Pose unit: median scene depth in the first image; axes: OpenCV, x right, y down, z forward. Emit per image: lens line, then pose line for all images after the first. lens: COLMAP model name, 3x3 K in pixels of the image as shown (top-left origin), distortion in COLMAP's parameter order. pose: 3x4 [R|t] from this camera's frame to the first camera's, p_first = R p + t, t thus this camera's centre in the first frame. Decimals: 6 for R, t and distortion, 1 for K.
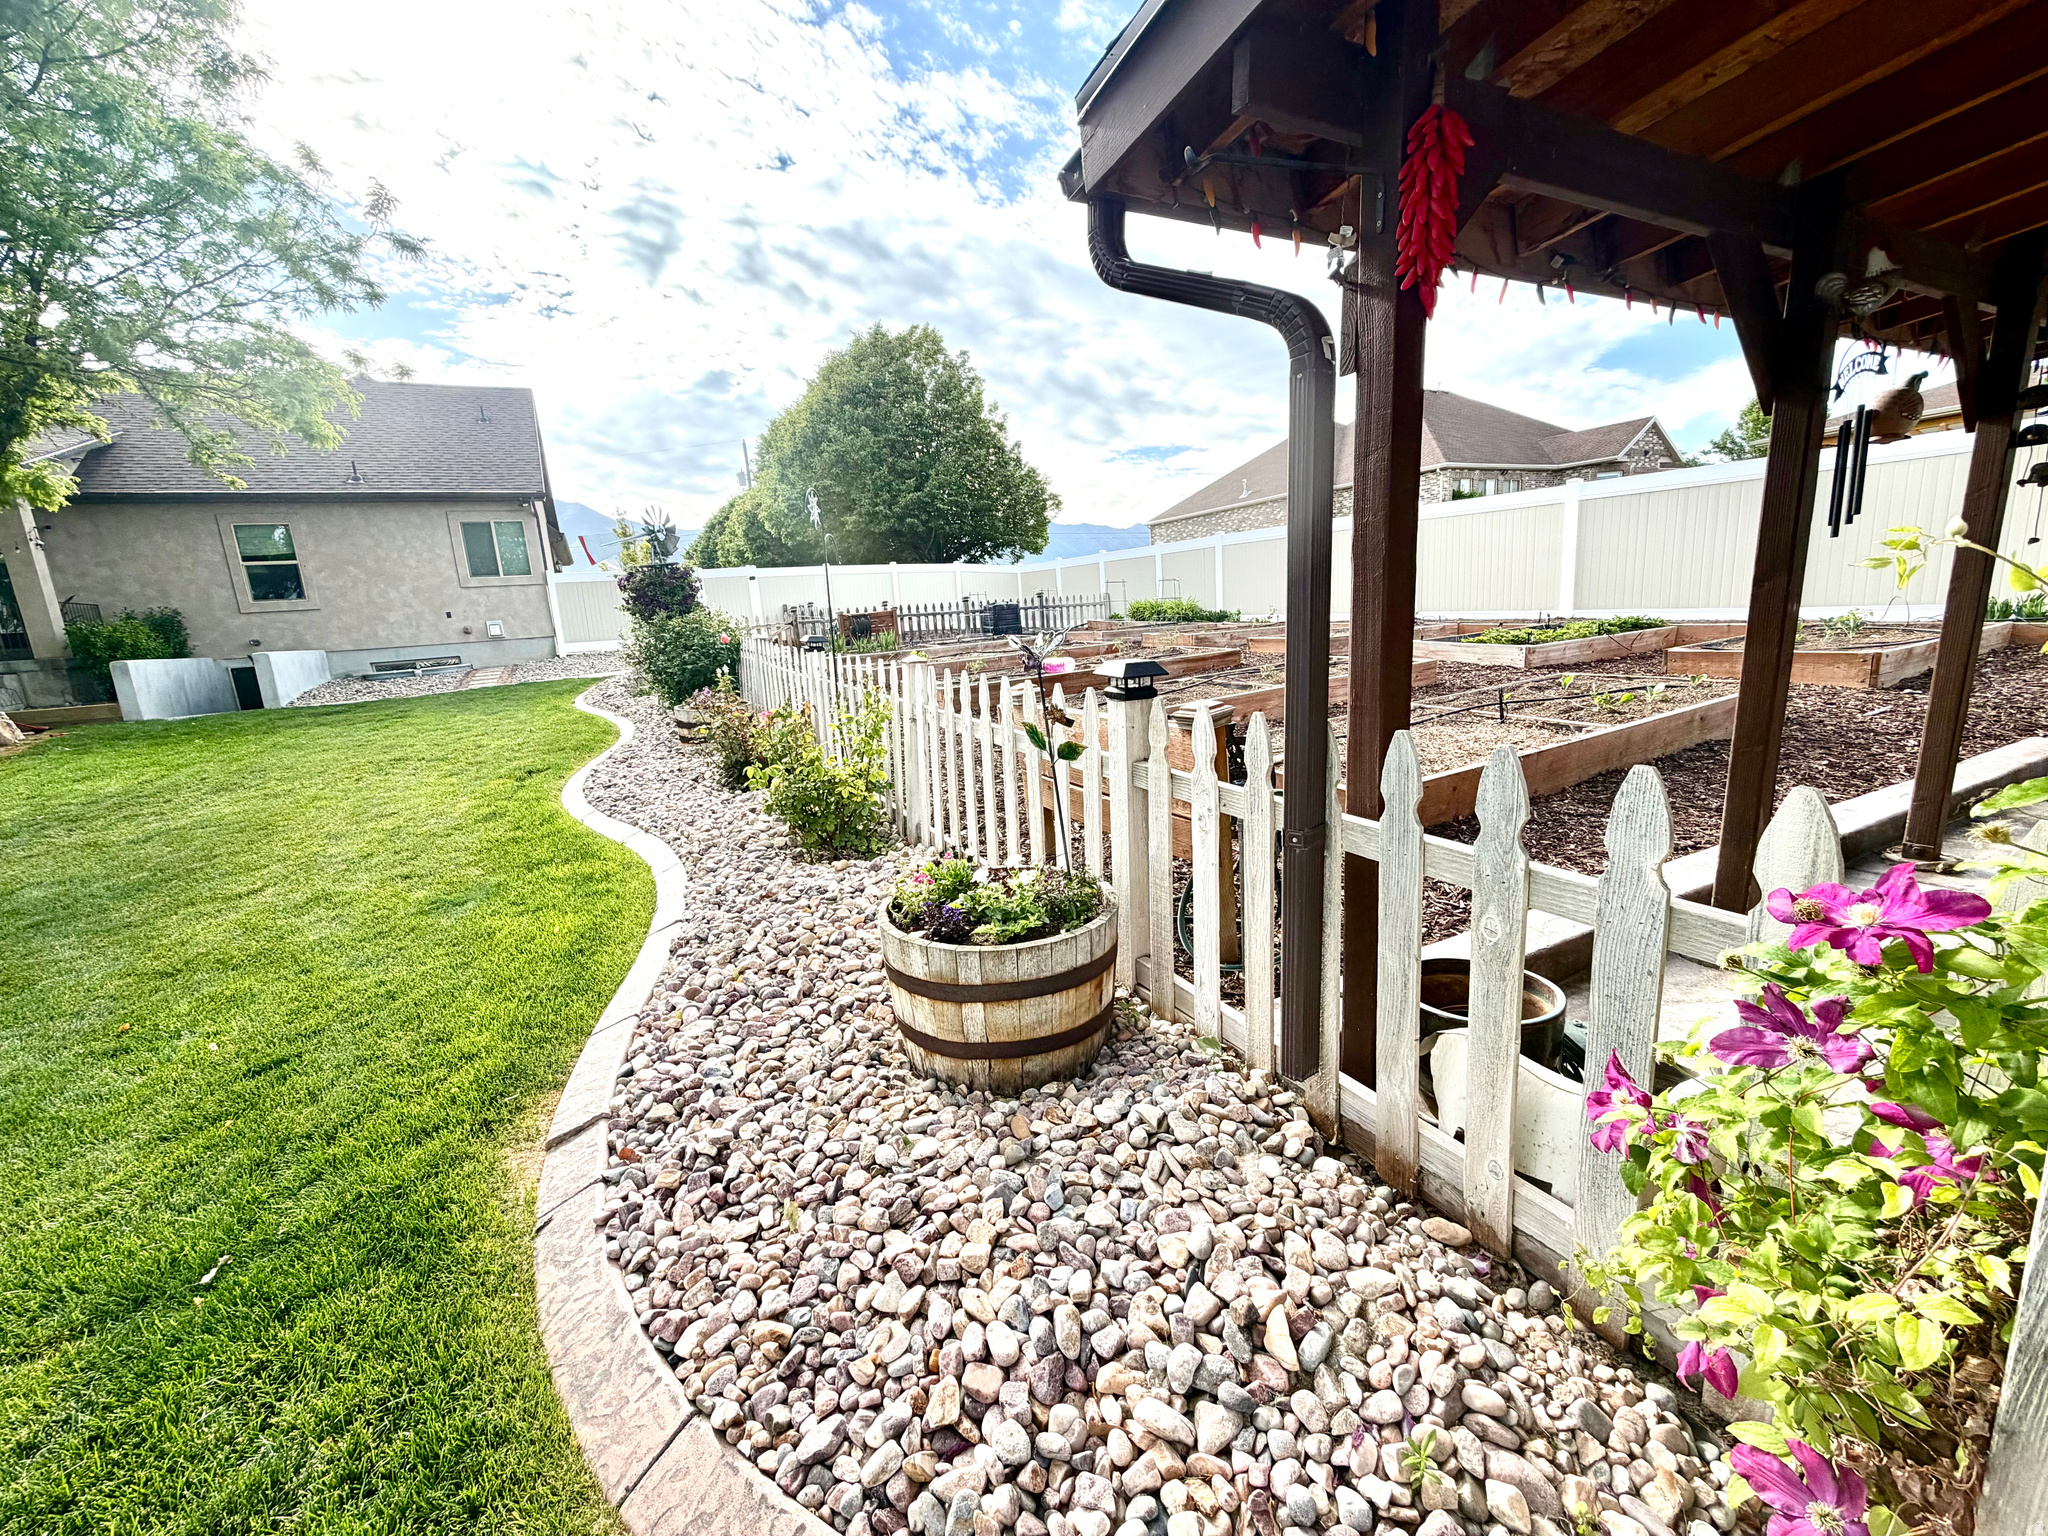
lens RADIAL K [[814.0, 0, 1017.5], [0, 814.0, 770.5], [0, 0, 1]] dist [-0.000880, 0.000612]
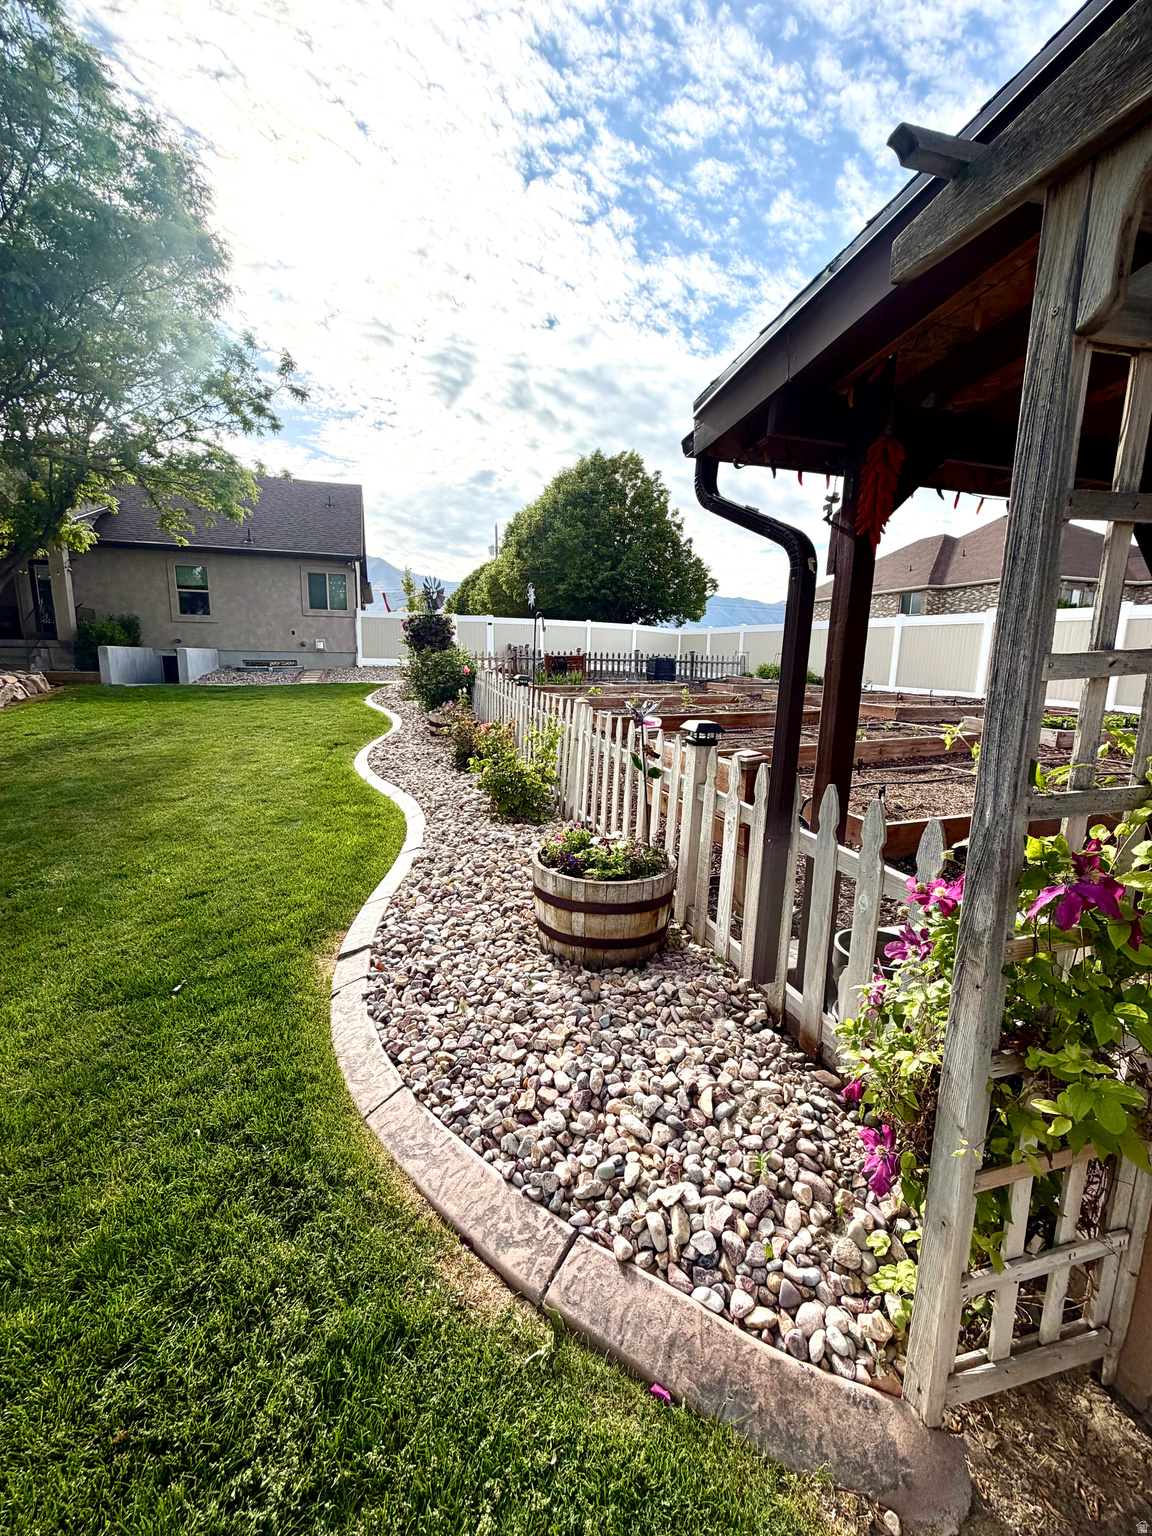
lens RADIAL K [[610.5, 0, 576.3], [0, 610.5, 762.8], [0, 0, 1]] dist [-0.000880, 0.000612]
pose [[0.982355, 0.113185, -0.148887, 0.087208], [-0.115936, 0.993207, -0.009899, -0.013302], [0.146756, 0.026986, 0.988805, -0.256215]]
